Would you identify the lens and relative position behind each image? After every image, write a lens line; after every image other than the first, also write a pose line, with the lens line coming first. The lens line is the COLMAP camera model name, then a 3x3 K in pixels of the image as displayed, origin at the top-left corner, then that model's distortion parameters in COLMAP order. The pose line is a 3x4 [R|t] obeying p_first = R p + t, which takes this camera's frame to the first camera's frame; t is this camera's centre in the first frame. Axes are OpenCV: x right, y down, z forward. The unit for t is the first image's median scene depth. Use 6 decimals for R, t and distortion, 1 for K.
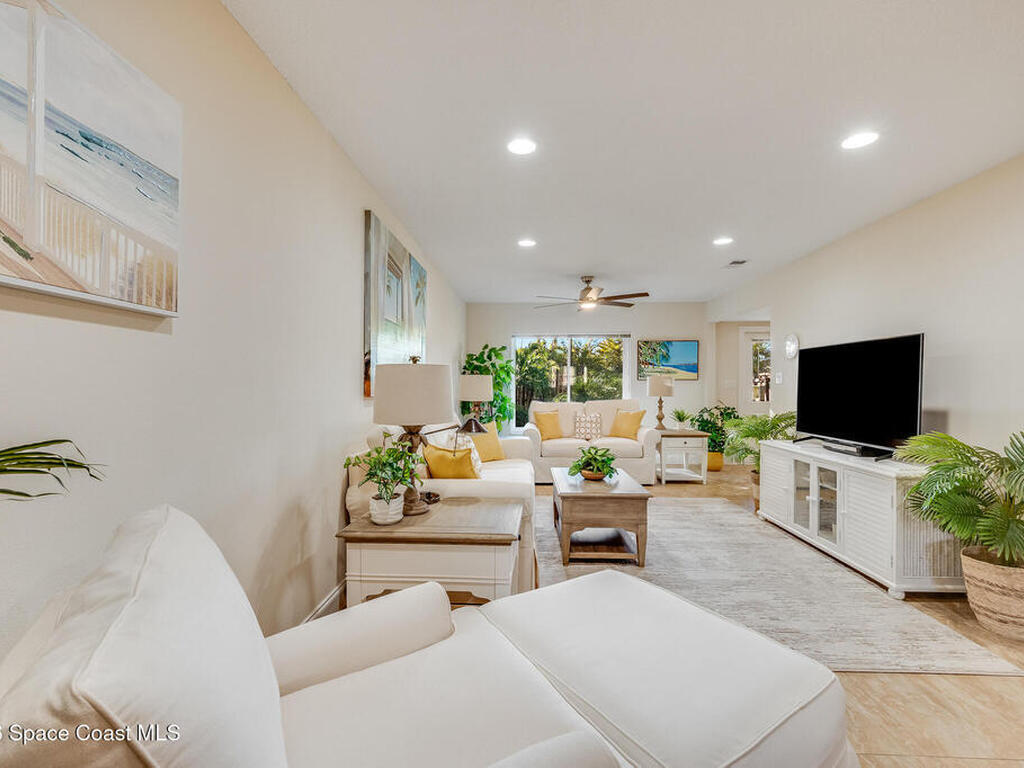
lens RADIAL K [[461.5, 0, 509.9], [0, 461.5, 381.3], [0, 0, 1]] dist [-0.002038, -0.000182]
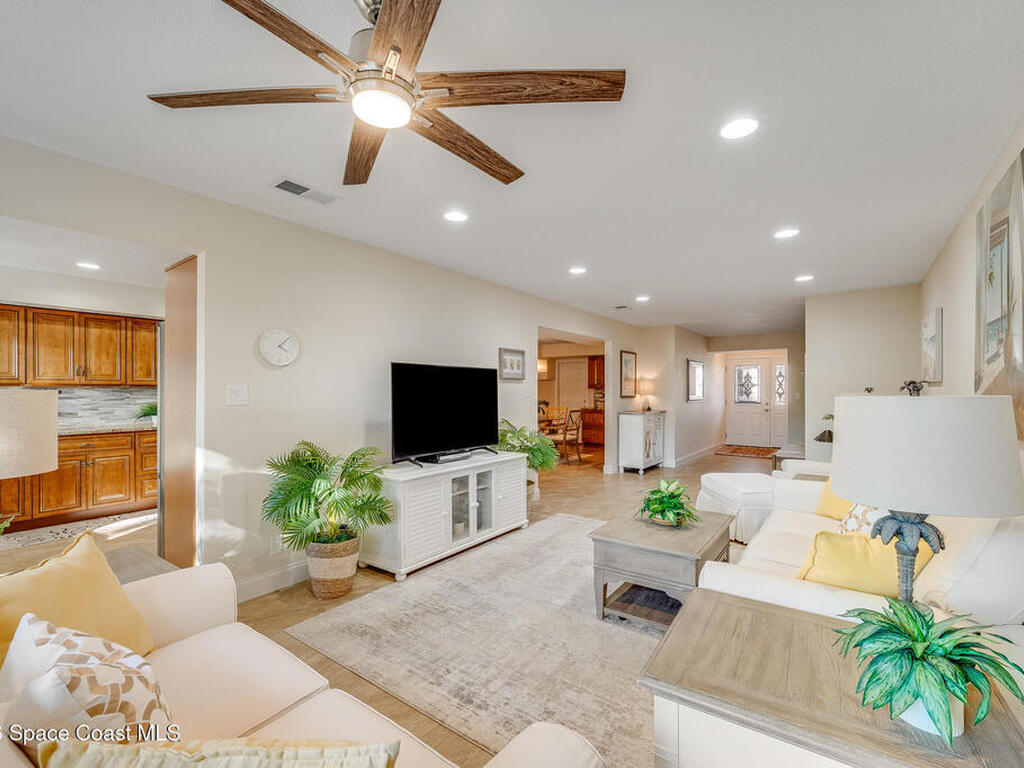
lens RADIAL K [[461.5, 0, 510.1], [0, 461.5, 394.8], [0, 0, 1]] dist [-0.002038, -0.000182]
pose [[-0.829960, -0.002487, 0.557818, -0.042049], [-0.001645, 0.999997, 0.002012, -0.014087], [-0.557821, 0.000752, -0.829961, 2.101528]]
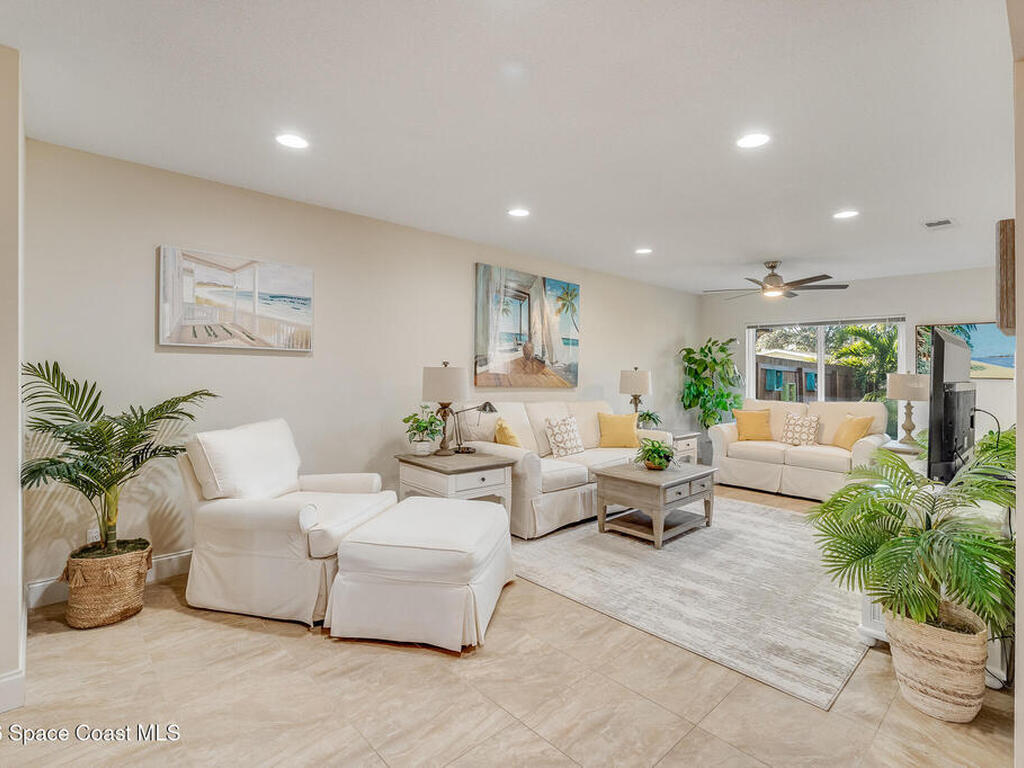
lens RADIAL K [[509.3, 0, 513.0], [0, 509.3, 377.9], [0, 0, 1]] dist [-0.002917, -0.000249]
pose [[0.715257, 0.020907, -0.698549, 0.806307], [-0.011216, 0.999767, 0.018438, -0.021475], [0.698772, -0.005353, 0.715325, -0.095555]]
